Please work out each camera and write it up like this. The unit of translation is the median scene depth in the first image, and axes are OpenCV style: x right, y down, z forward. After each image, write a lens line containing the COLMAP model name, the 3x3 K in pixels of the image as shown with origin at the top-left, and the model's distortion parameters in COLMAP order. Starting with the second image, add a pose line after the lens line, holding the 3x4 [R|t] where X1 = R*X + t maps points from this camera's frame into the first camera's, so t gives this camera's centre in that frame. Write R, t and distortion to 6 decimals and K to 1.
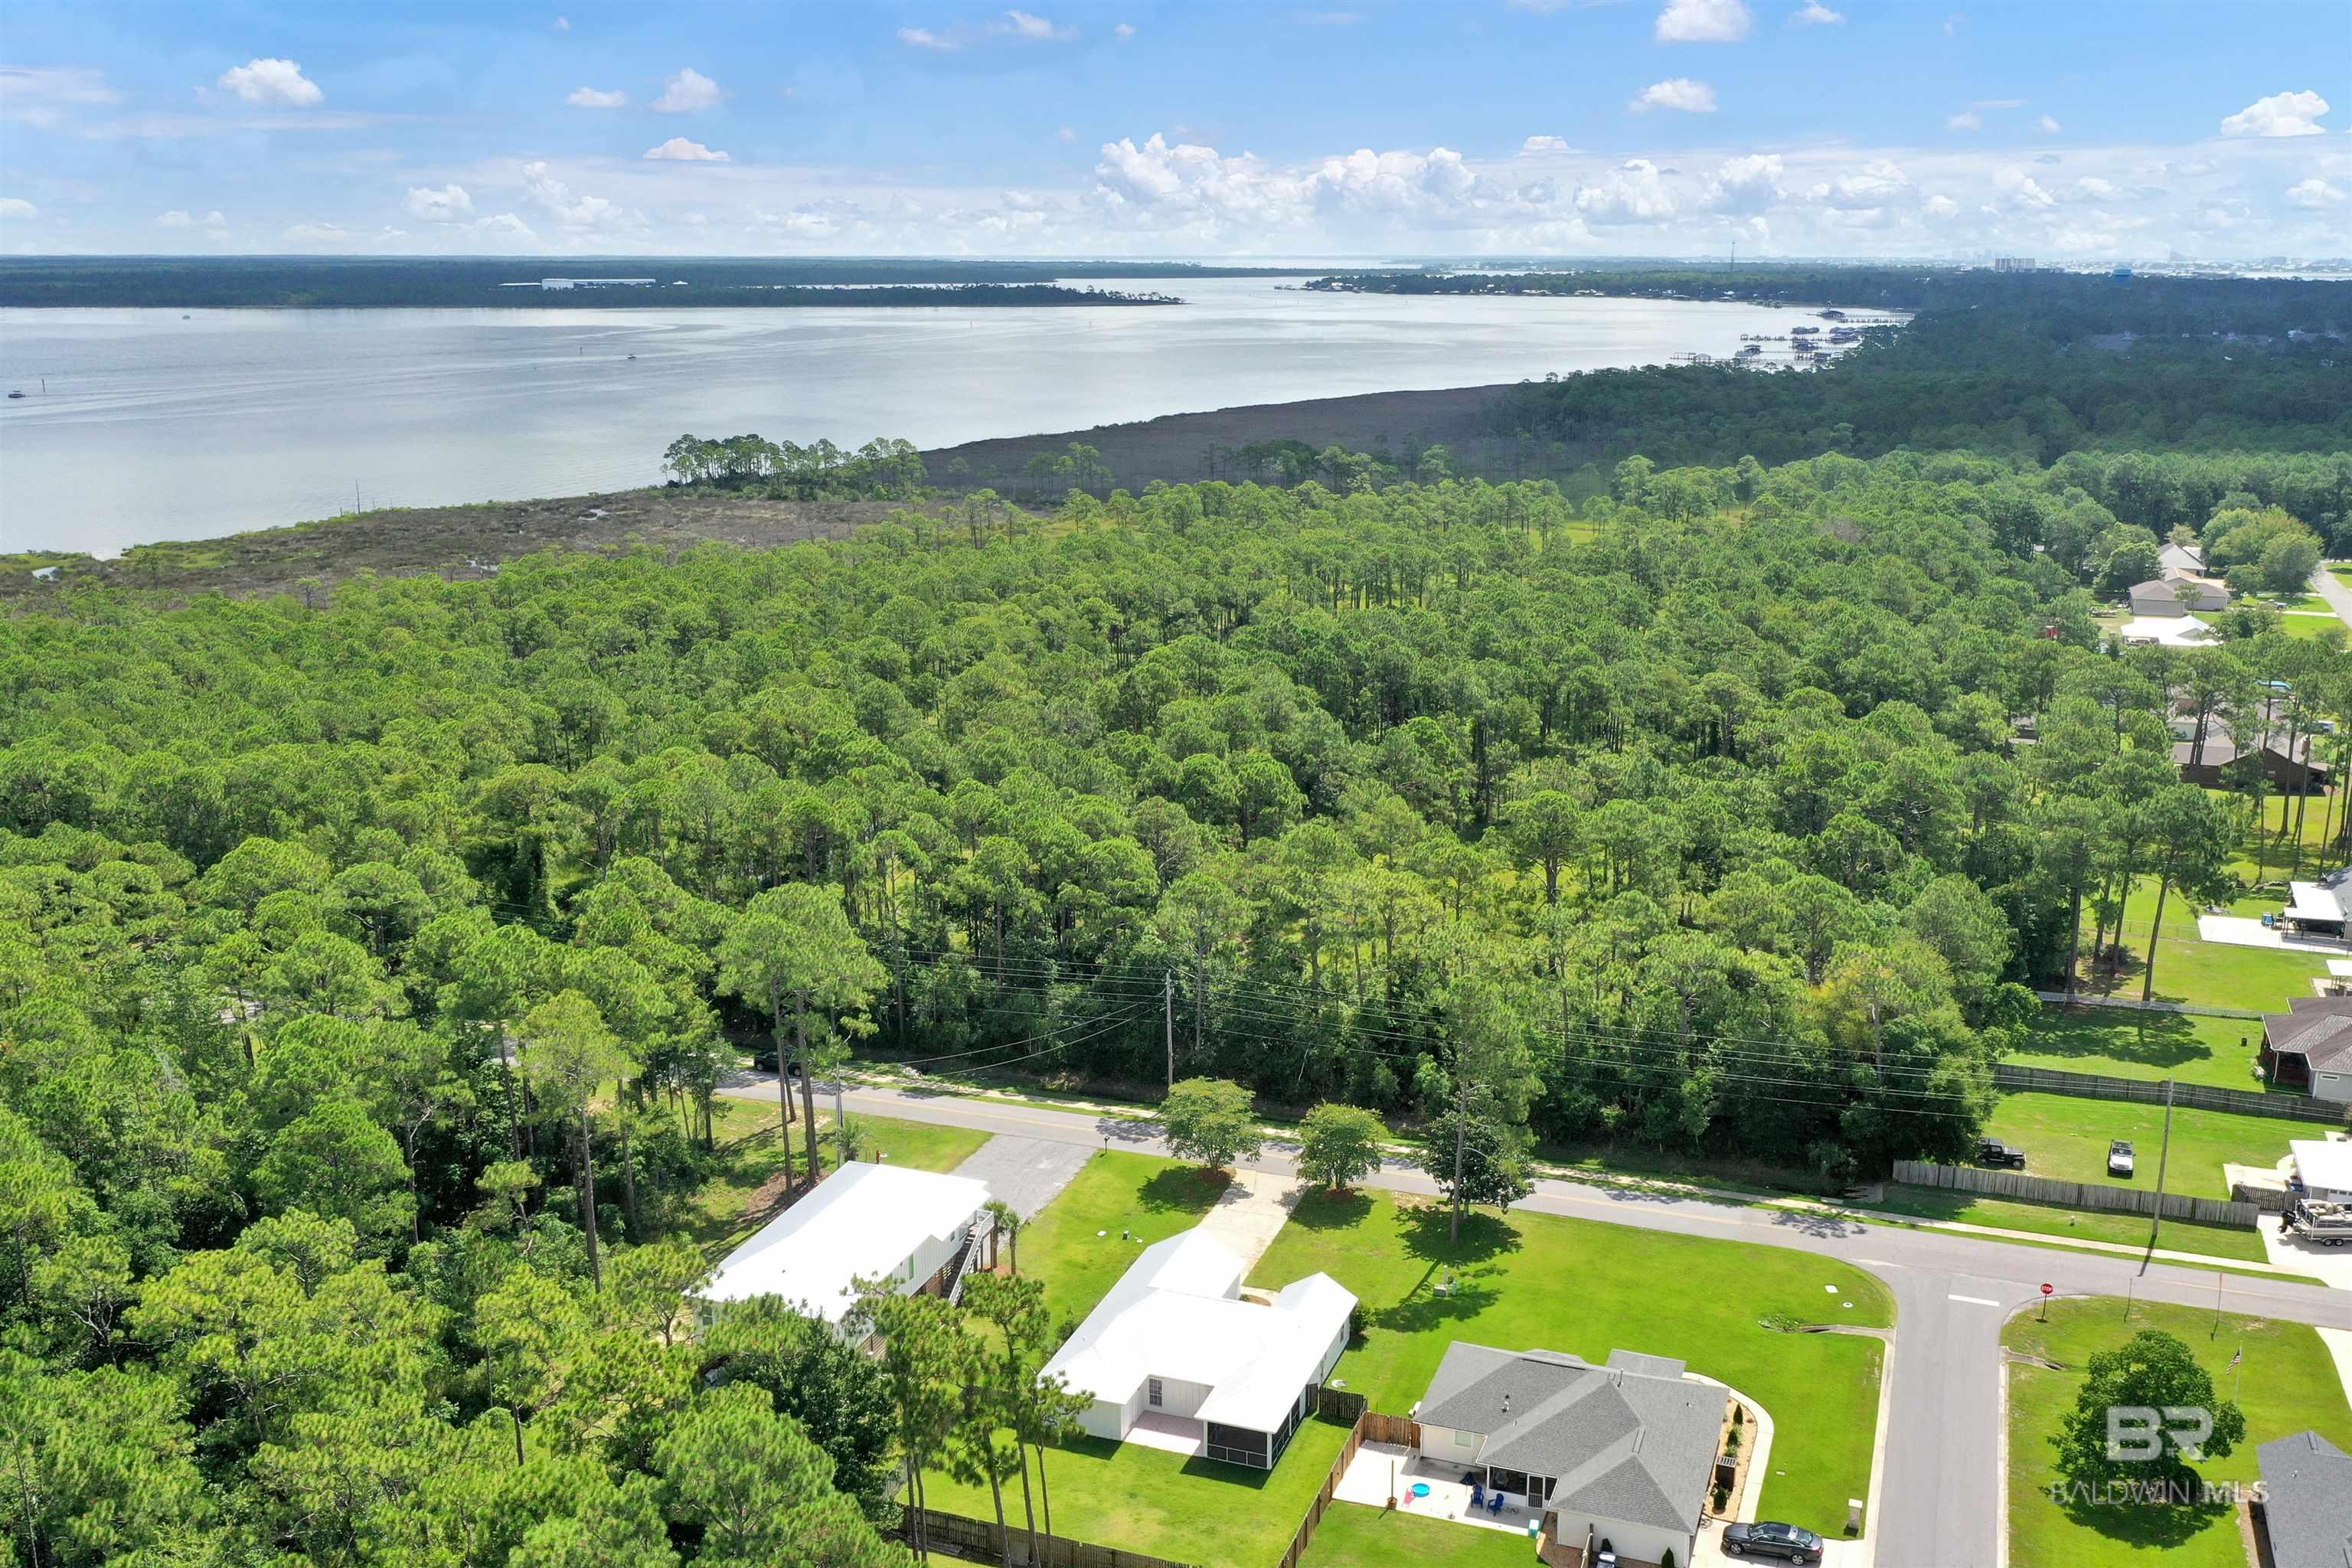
lens RADIAL K [[2267.6, 0, 1178.9], [0, 2267.6, 770.6], [0, 0, 1]] dist [0.014198, 0.000000]
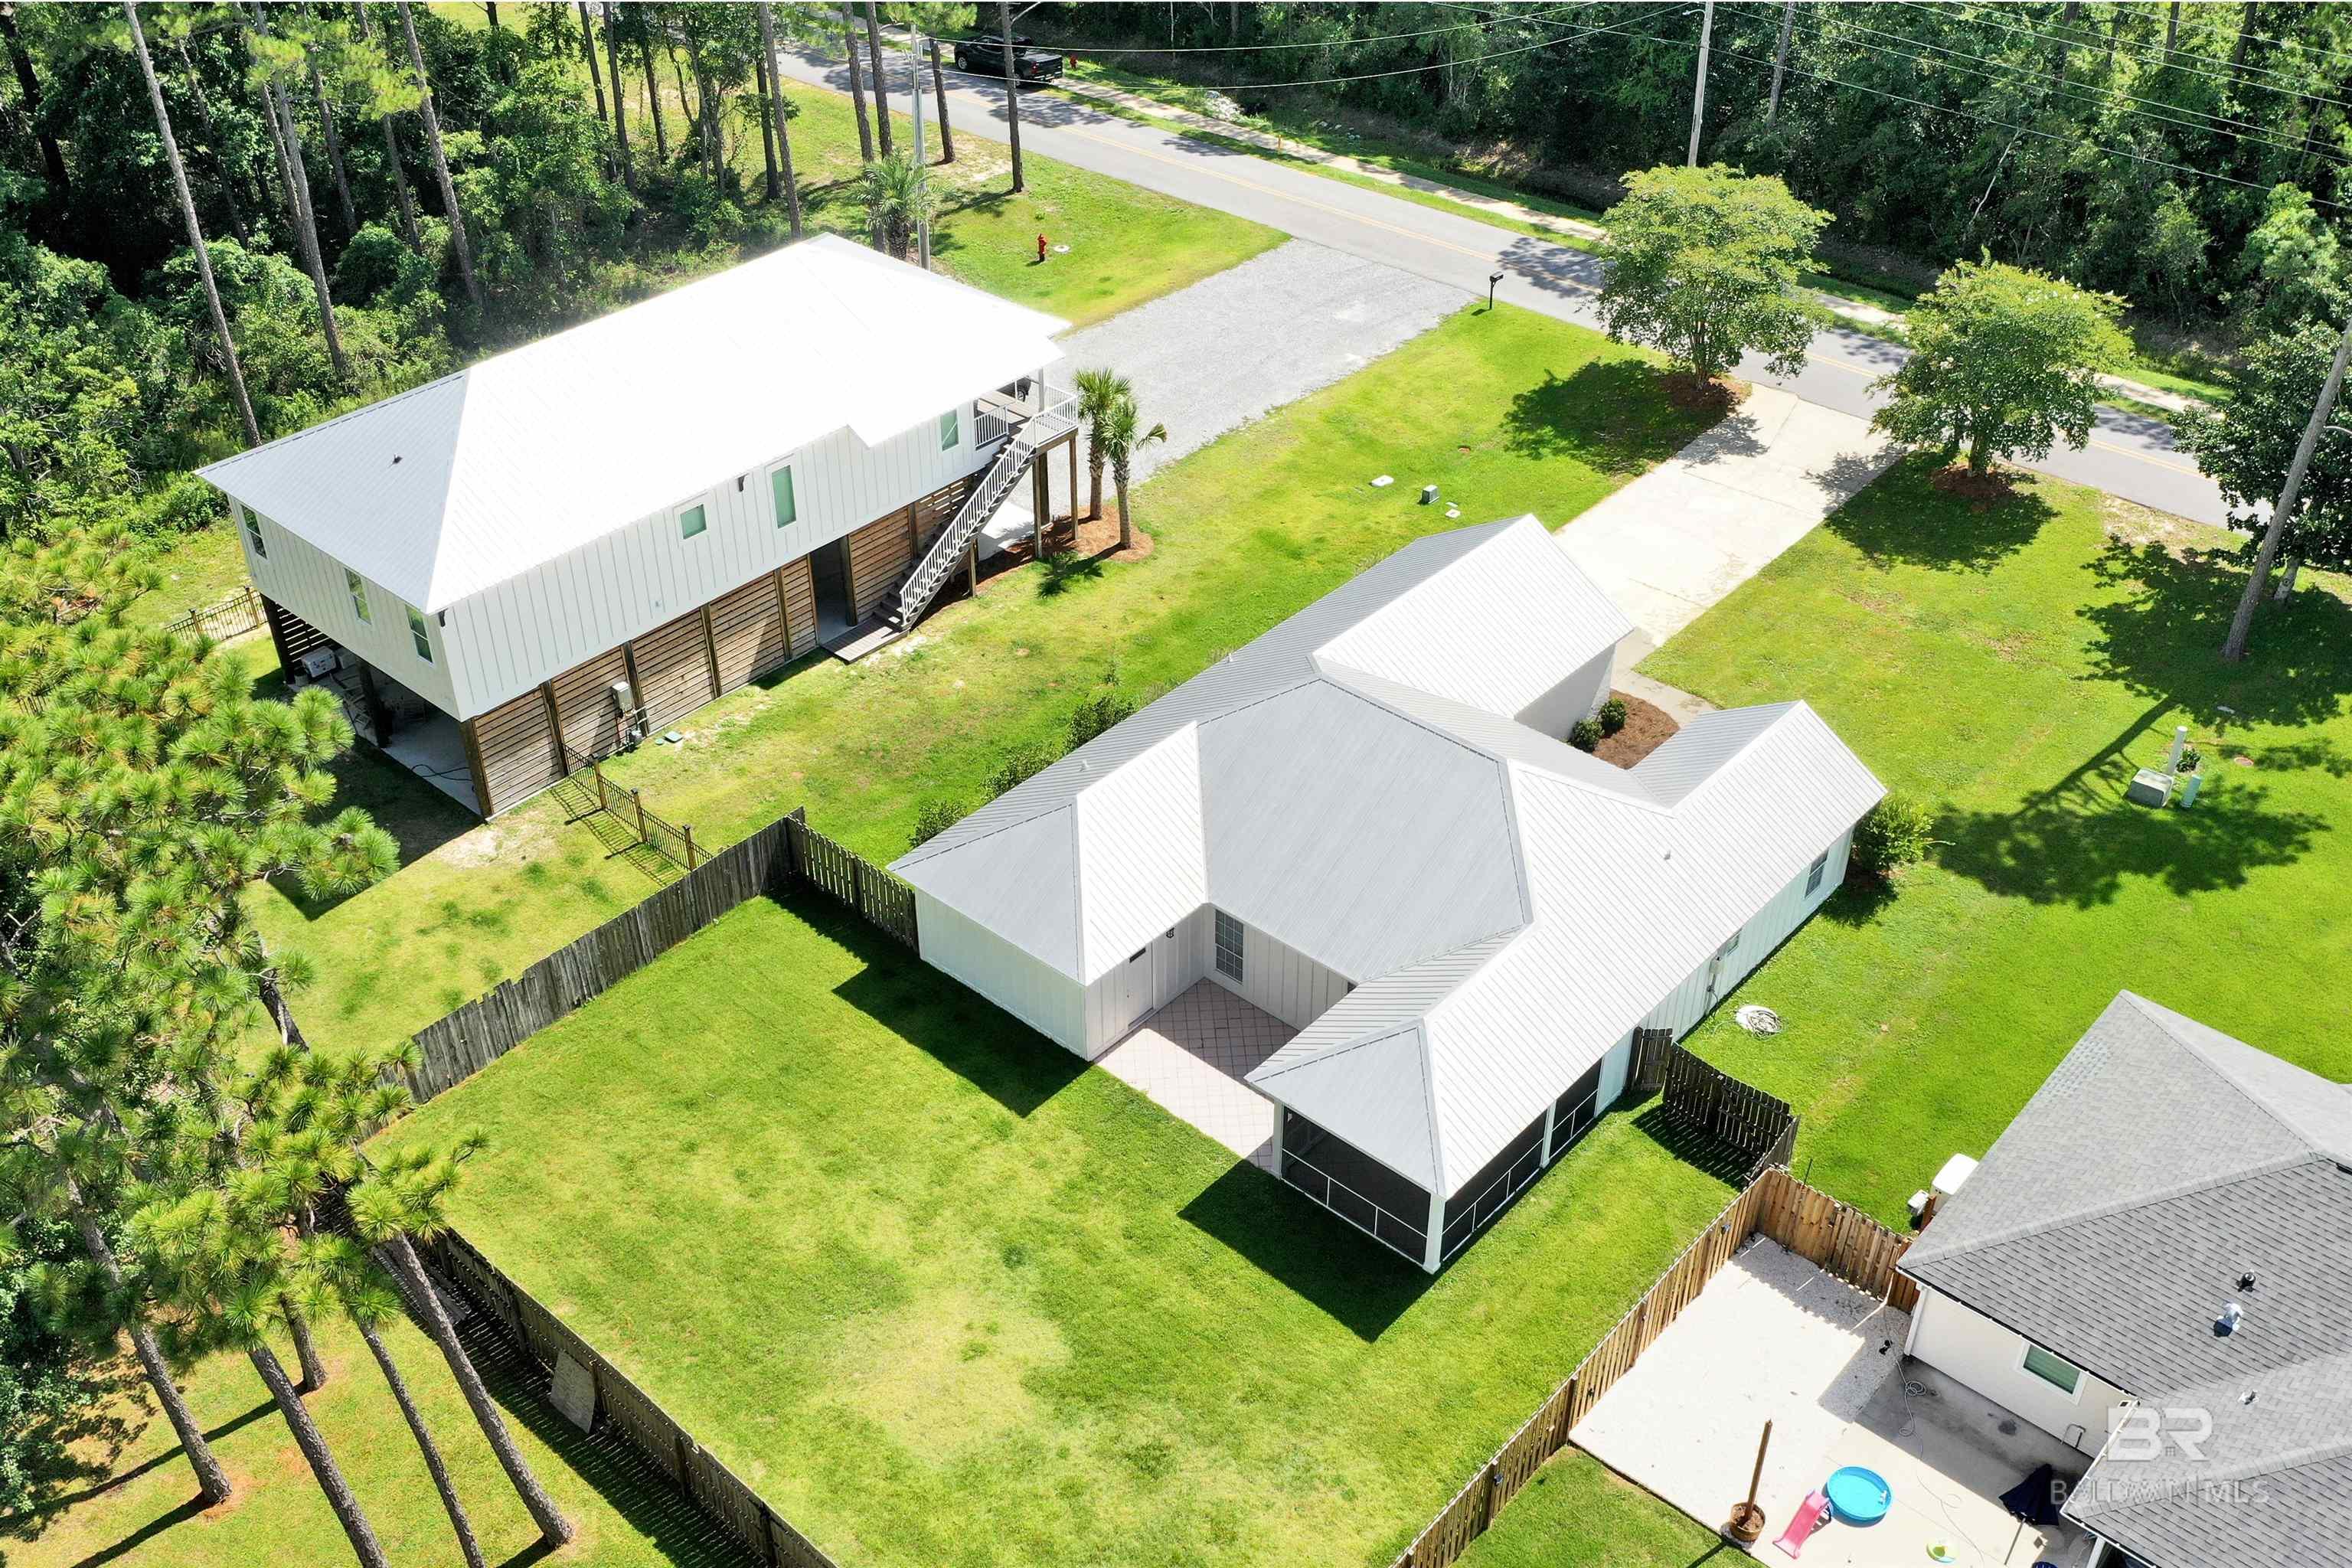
lens RADIAL K [[2267.6, 0, 1152.2], [0, 2267.6, 786.2], [0, 0, 1]] dist [0.014198, 0.000000]
pose [[0.928168, 0.210274, -0.307066, 0.071649], [-0.081336, 0.919753, 0.383979, 0.090229], [0.363165, -0.331421, 0.870788, 0.566343]]
